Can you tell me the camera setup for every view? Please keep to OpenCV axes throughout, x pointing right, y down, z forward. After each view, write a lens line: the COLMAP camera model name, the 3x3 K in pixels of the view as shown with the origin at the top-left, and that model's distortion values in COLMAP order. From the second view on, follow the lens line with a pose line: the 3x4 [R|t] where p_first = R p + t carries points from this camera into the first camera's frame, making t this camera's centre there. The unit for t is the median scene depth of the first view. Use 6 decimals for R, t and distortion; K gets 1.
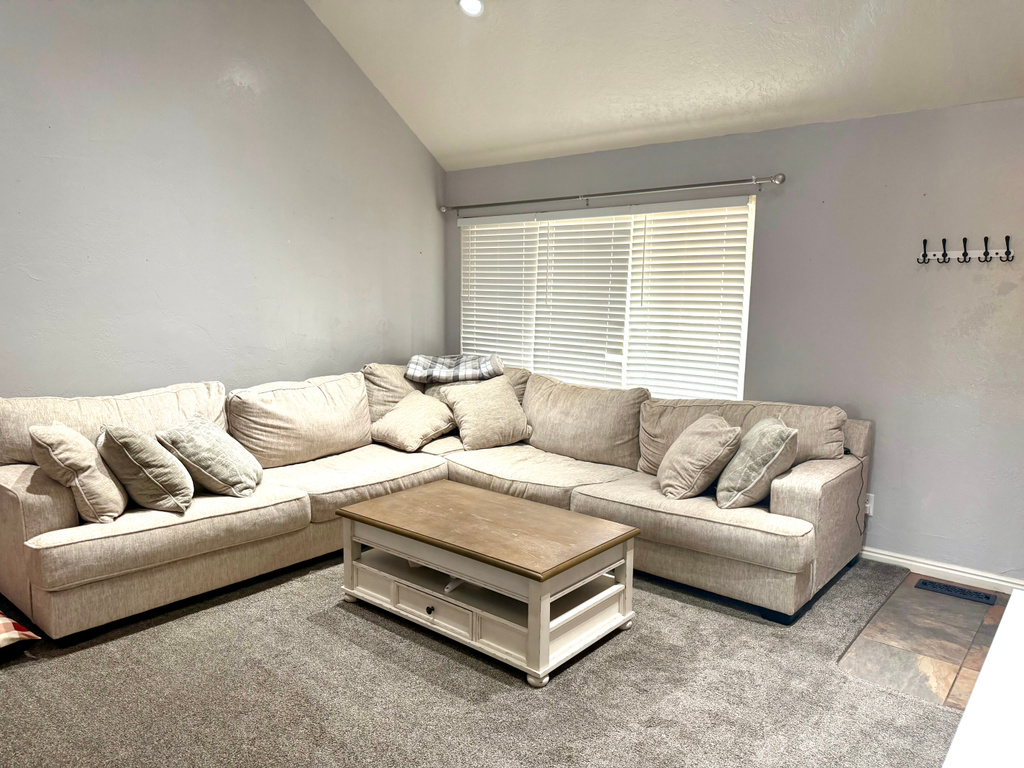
lens RADIAL K [[721.0, 0, 512.0], [0, 721.0, 384.0], [0, 0, 1]] dist [0.091673, -0.116033]
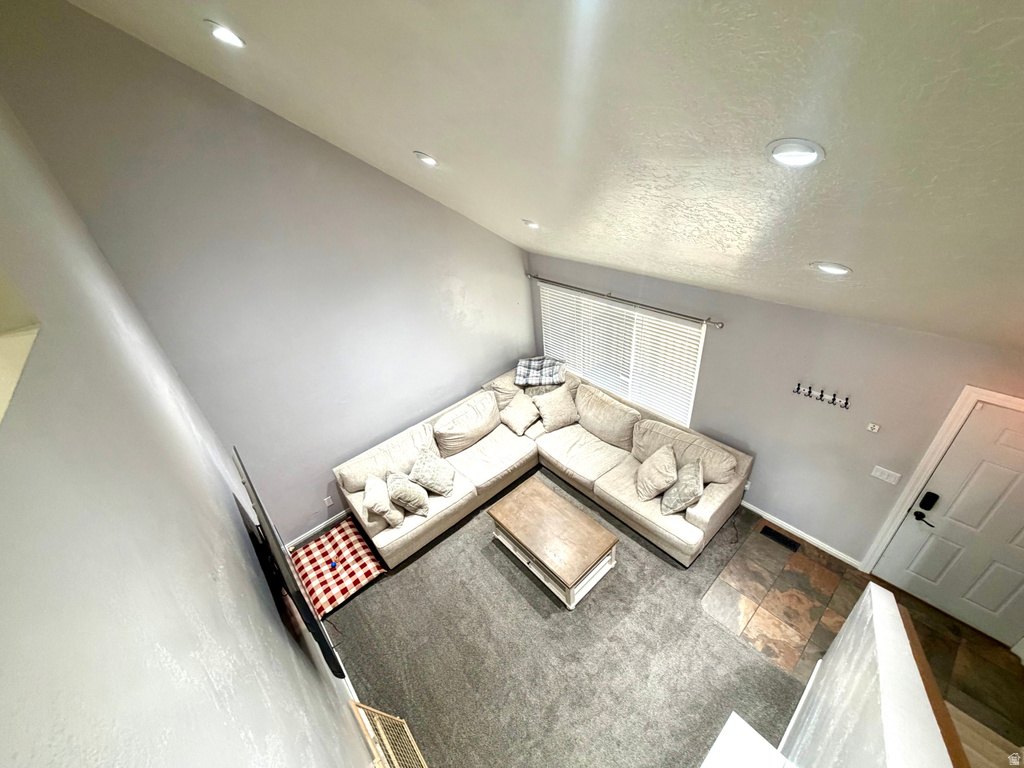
lens RADIAL K [[409.2, 0, 514.5], [0, 409.2, 382.5], [0, 0, 1]] dist [0.000616, -0.000100]
pose [[0.980765, -0.008780, -0.194994, 0.080620], [0.092670, 0.900167, 0.425572, -0.577341], [0.171791, -0.435456, 0.883666, 0.029335]]
